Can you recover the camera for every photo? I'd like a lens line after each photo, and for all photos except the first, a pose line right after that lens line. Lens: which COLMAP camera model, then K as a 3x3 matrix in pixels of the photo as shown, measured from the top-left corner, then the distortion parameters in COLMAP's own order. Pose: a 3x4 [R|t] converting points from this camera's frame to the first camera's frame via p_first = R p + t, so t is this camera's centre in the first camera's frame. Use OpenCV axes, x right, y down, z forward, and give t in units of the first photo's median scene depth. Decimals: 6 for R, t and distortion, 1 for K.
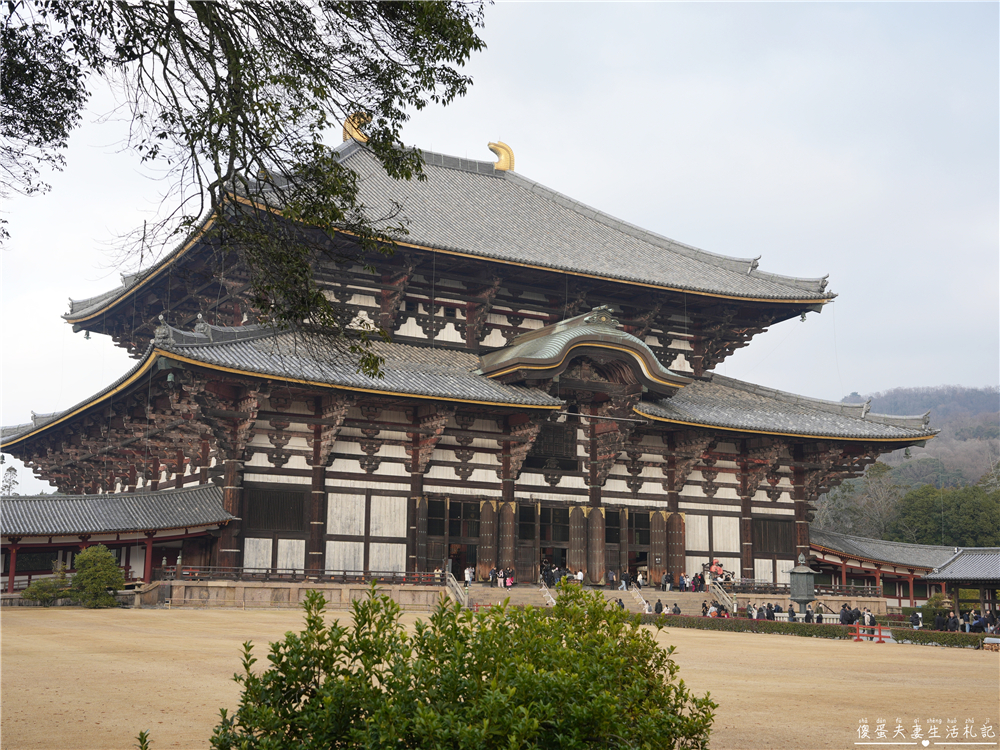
lens RADIAL K [[1256.5, 0, 500.0], [0, 1256.5, 375.0], [0, 0, 1]] dist [0.035534, 0.018992]
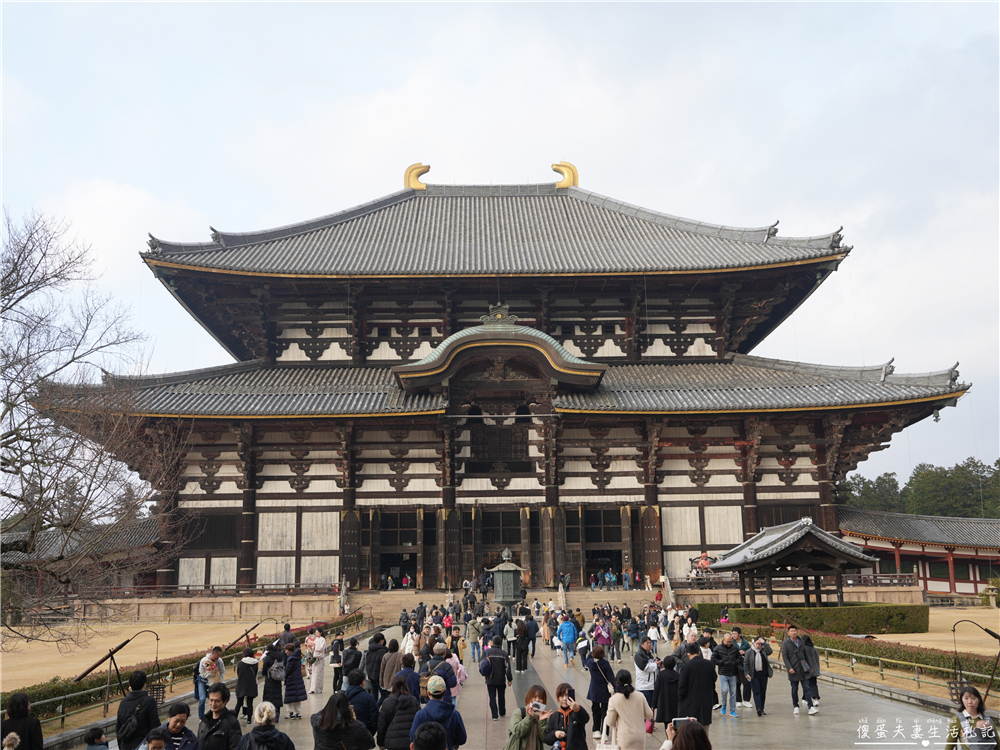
lens RADIAL K [[1080.5, 0, 500.0], [0, 1080.5, 375.0], [0, 0, 1]] dist [-0.005787, 0.024890]
pose [[0.881528, -0.129620, -0.453991, 0.453302], [0.114351, 0.991562, -0.061066, 0.051976], [0.458075, 0.001917, 0.888911, 0.243498]]
